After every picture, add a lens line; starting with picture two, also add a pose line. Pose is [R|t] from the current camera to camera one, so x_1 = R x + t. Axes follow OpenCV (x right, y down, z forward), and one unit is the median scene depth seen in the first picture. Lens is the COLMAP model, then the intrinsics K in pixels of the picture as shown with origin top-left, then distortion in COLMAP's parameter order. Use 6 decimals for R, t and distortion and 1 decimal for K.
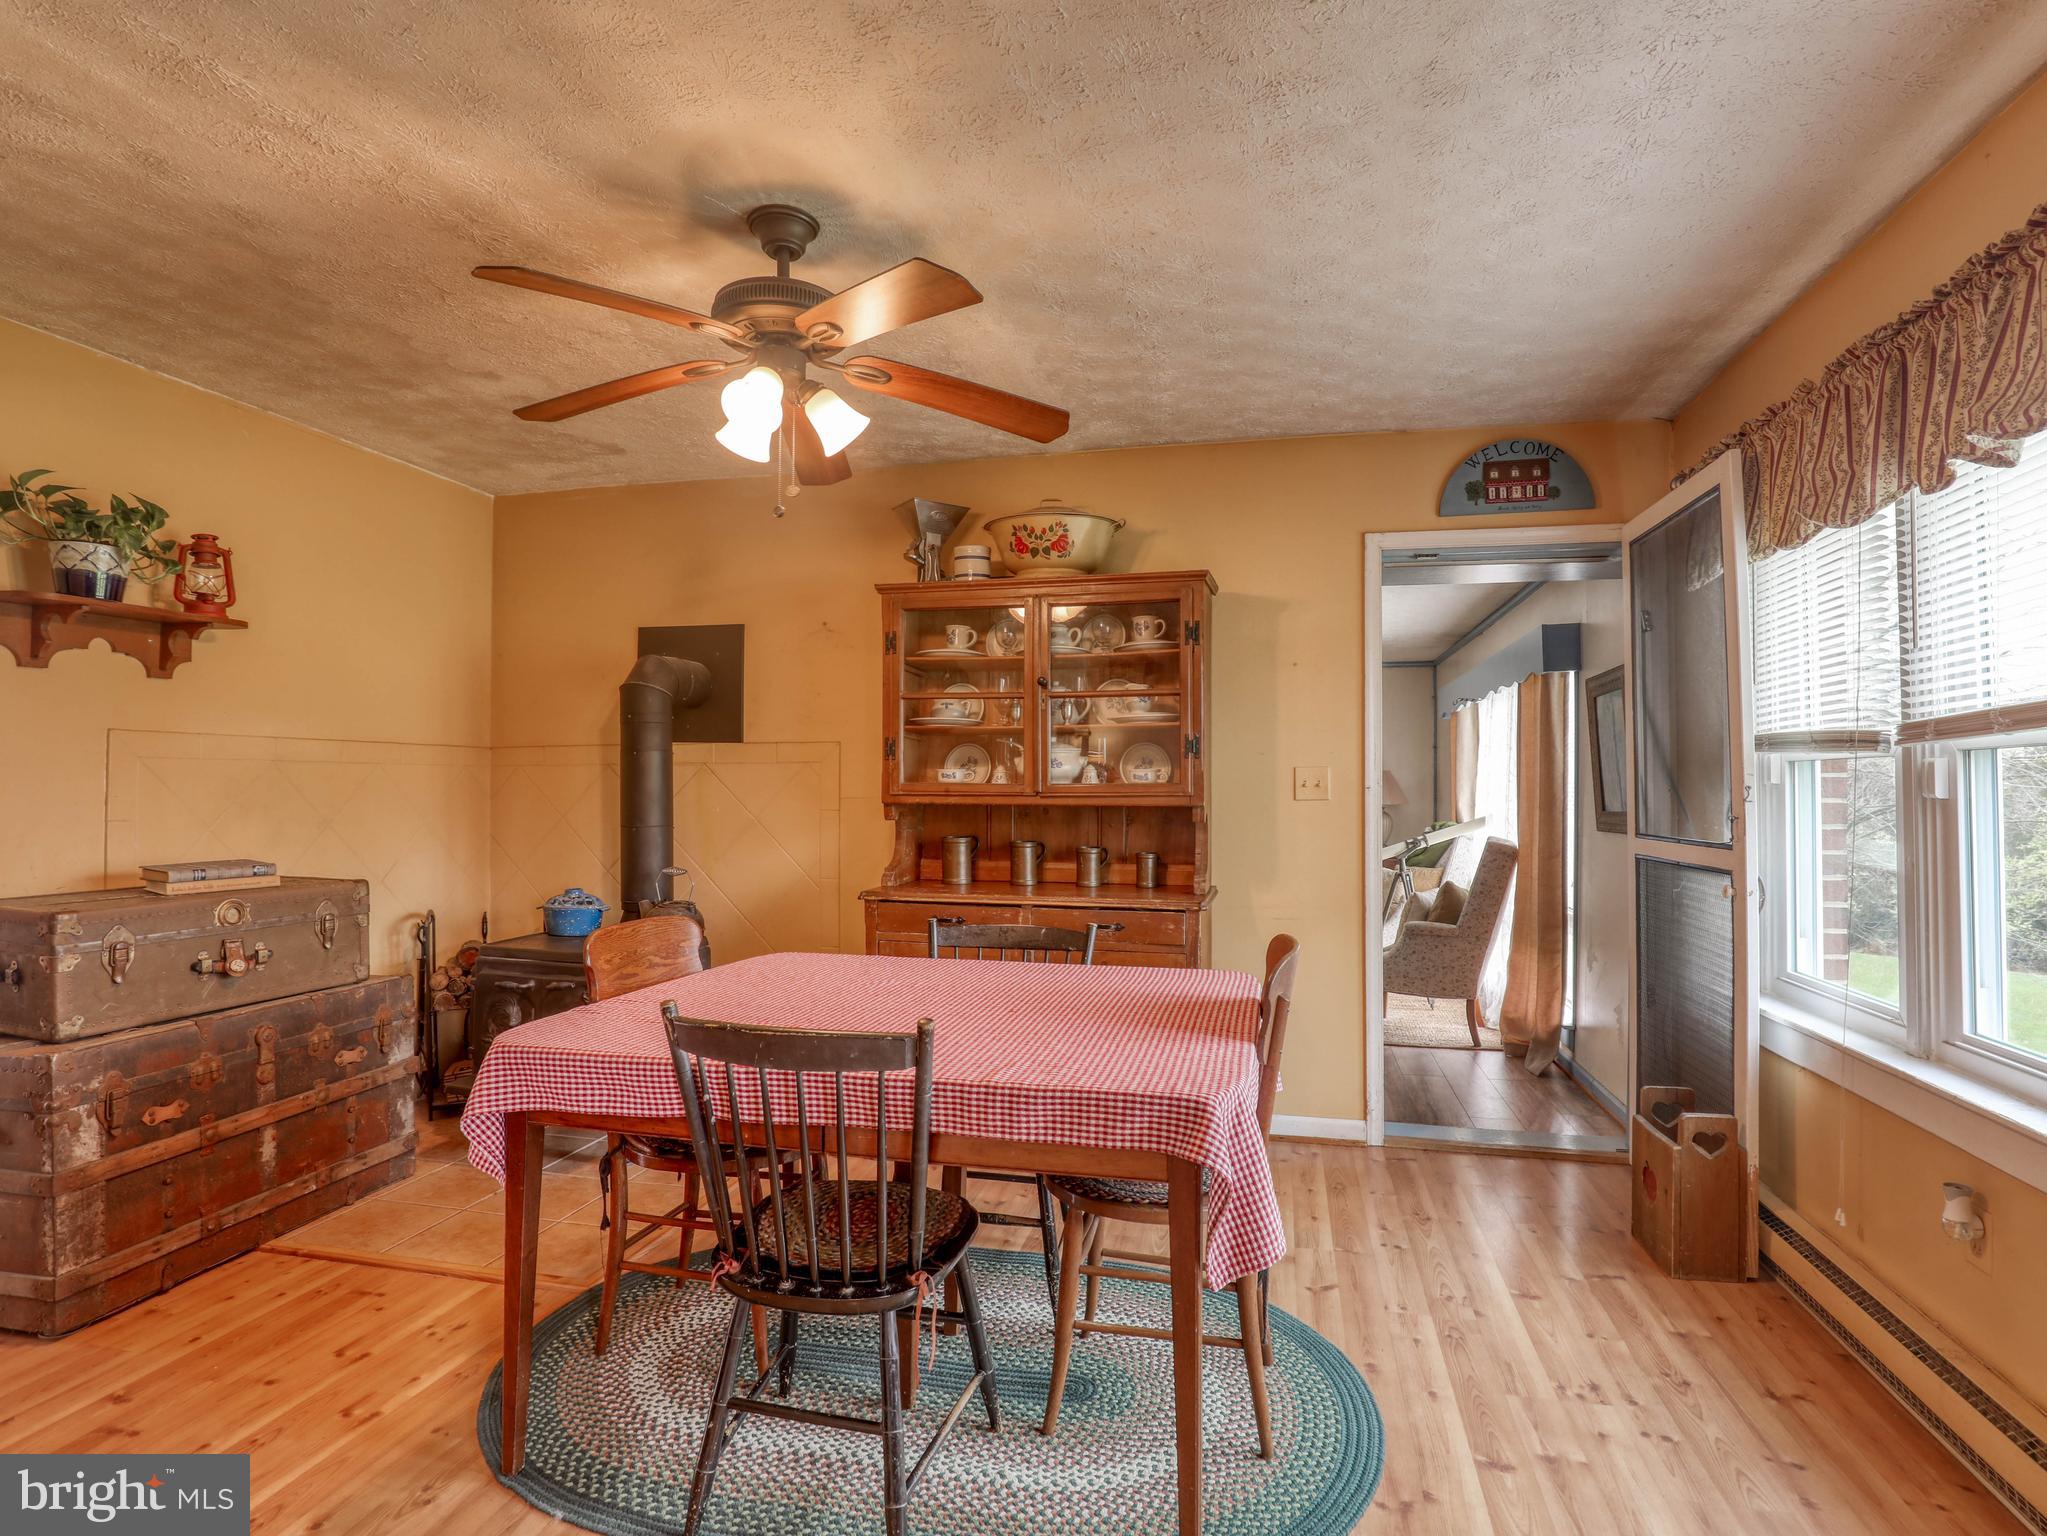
lens RADIAL K [[1062.9, 0, 1023.5], [0, 1062.9, 768.0], [0, 0, 1]] dist [-0.002348, -0.000298]
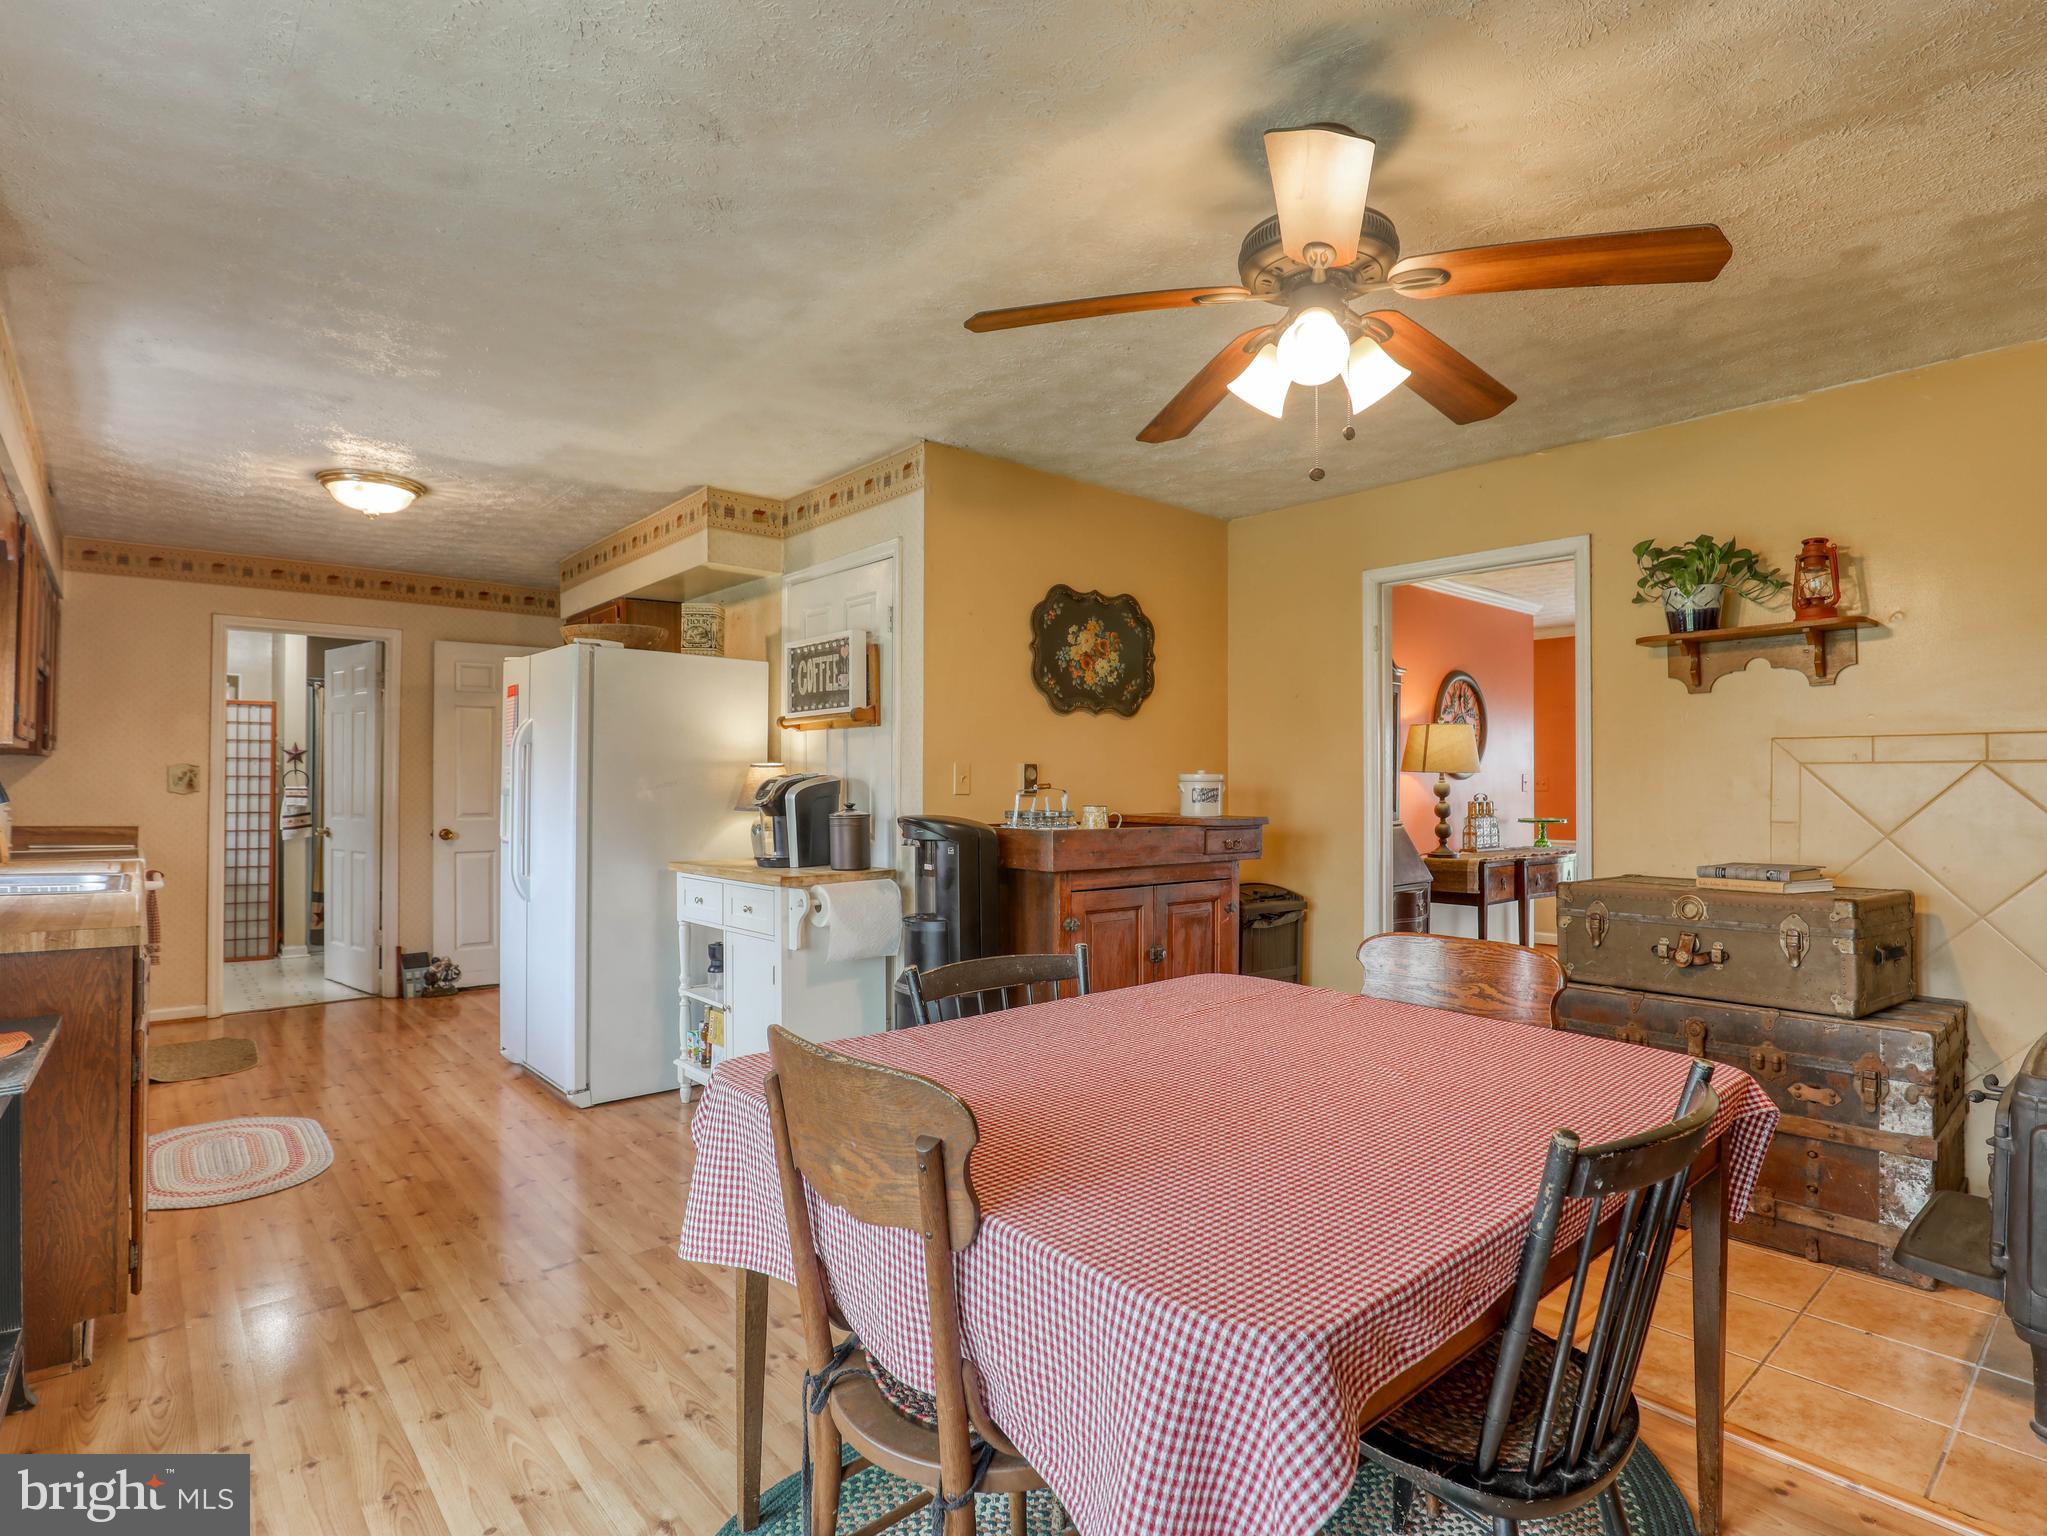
lens RADIAL K [[1062.9, 0, 1023.5], [0, 1062.9, 768.0], [0, 0, 1]] dist [-0.002348, -0.000298]
pose [[-0.580582, -0.014138, -0.814079, 0.488811], [0.010270, 0.999643, -0.024685, 0.013132], [0.814137, -0.022692, -0.580230, 1.002835]]
